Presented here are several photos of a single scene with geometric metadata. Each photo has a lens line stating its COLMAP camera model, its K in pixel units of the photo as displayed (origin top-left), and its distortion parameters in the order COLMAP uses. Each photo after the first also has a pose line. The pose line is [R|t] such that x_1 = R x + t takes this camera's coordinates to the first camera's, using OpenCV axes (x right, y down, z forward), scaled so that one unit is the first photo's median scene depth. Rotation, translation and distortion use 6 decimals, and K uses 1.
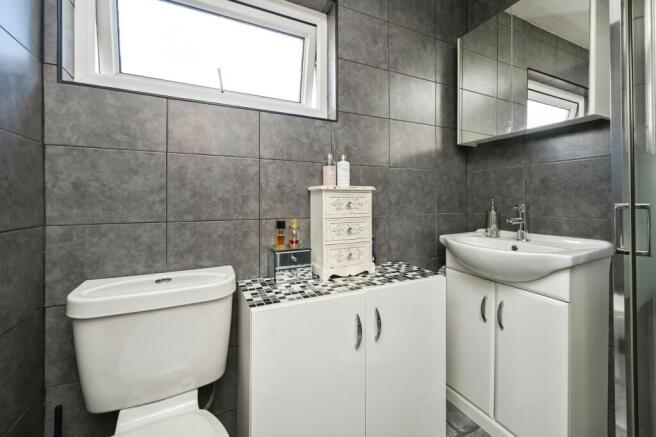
lens RADIAL K [[272.1, 0, 327.3], [0, 272.1, 201.4], [0, 0, 1]] dist [-0.000137, -0.000174]
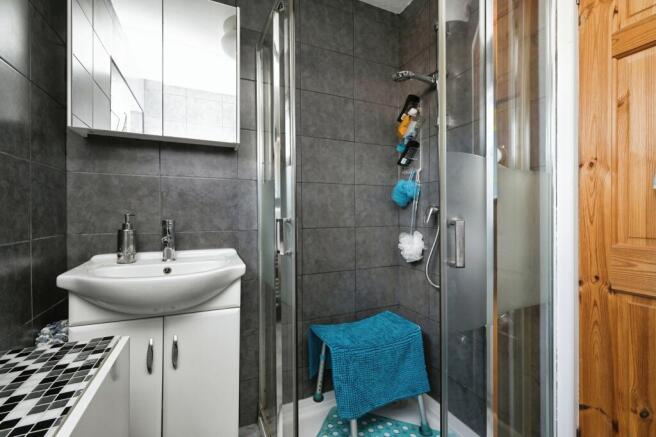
lens RADIAL K [[278.7, 0, 328.0], [0, 278.7, 218.5], [0, 0, 1]] dist [-0.000126, -0.000032]
pose [[0.023415, -0.015008, 0.999613, -0.180363], [0.000889, 0.999887, 0.014992, -0.006687], [-0.999725, 0.000537, 0.023426, 0.448568]]
